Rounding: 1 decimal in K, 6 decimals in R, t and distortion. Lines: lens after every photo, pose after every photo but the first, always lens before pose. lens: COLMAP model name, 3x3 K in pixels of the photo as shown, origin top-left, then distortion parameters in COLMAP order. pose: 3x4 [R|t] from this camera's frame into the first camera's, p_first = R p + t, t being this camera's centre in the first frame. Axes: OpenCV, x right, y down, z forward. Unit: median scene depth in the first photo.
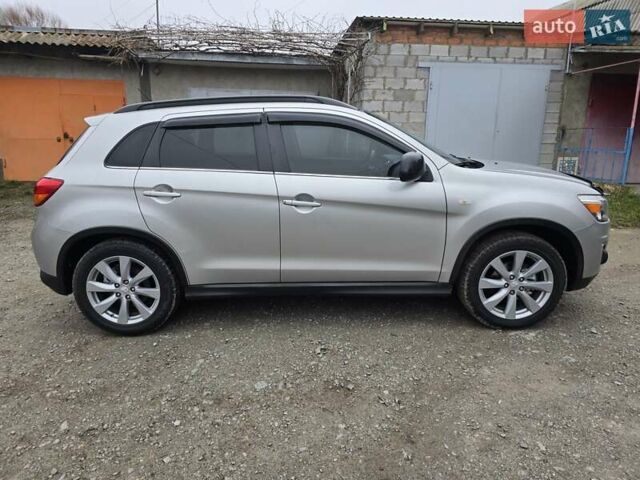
lens RADIAL K [[430.6, 0, 320.0], [0, 430.6, 240.0], [0, 0, 1]] dist [0.063676, -0.046510]
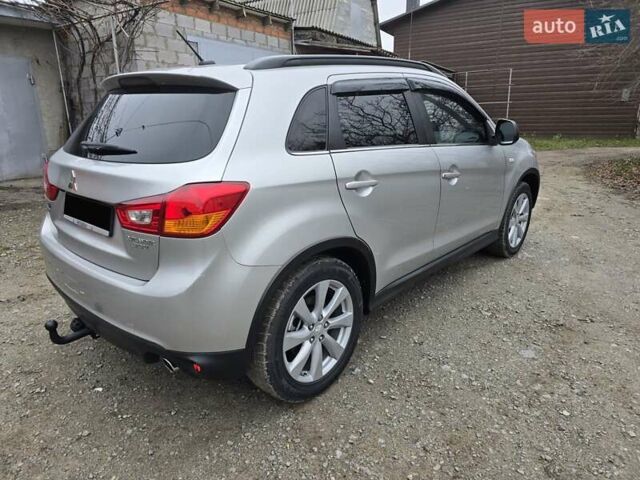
lens RADIAL K [[430.6, 0, 320.0], [0, 430.6, 240.0], [0, 0, 1]] dist [0.063676, -0.046510]
pose [[0.663930, -0.215589, 0.716043, -0.776906], [0.194453, 0.974374, 0.113067, -0.088236], [-0.722069, 0.064168, 0.688838, 0.441684]]
